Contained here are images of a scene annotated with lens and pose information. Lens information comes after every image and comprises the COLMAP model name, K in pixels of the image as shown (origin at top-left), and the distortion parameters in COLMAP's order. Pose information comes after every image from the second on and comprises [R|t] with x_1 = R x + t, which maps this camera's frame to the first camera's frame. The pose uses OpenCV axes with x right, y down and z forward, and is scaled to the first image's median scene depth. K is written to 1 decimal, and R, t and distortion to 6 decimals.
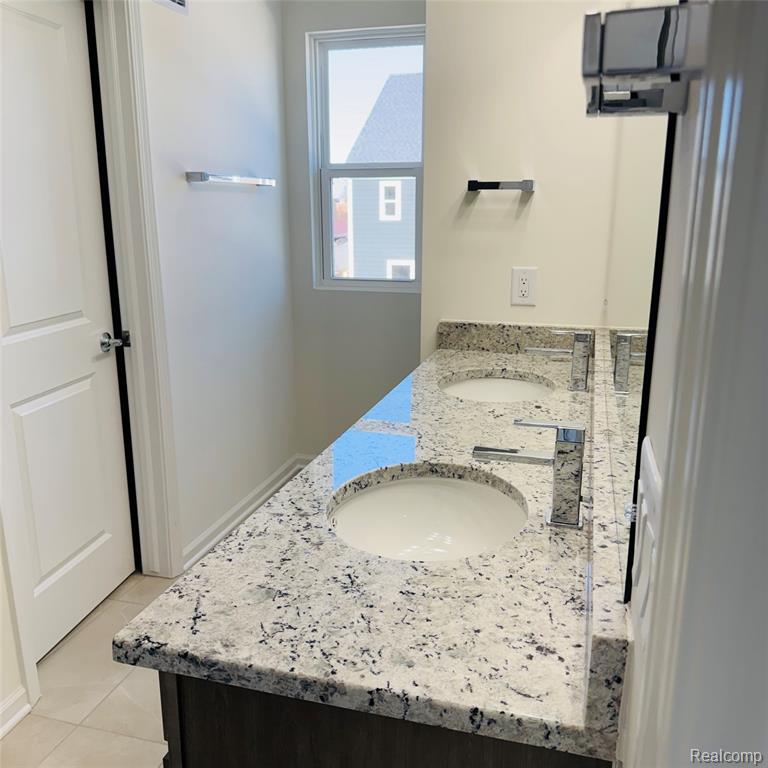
lens RADIAL K [[726.6, 0, 377.8], [0, 726.6, 384.4], [0, 0, 1]] dist [0.106855, -0.161902]
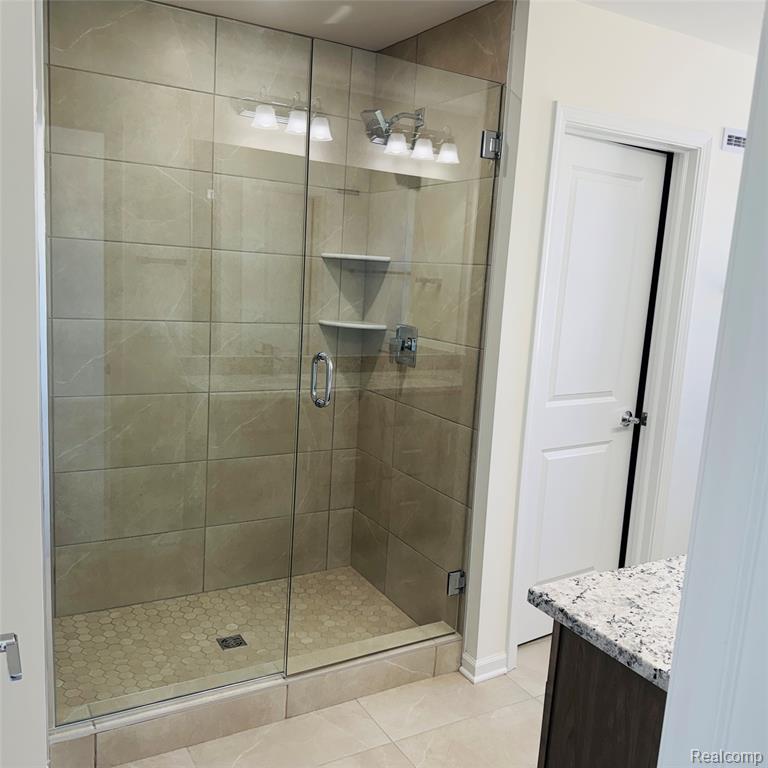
lens RADIAL K [[726.6, 0, 377.8], [0, 726.6, 384.4], [0, 0, 1]] dist [0.106855, -0.161902]
pose [[0.715878, 0.158075, -0.680096, 0.454445], [-0.224747, 0.974365, -0.010101, -0.020169], [0.661065, 0.160081, 0.733054, -0.537399]]
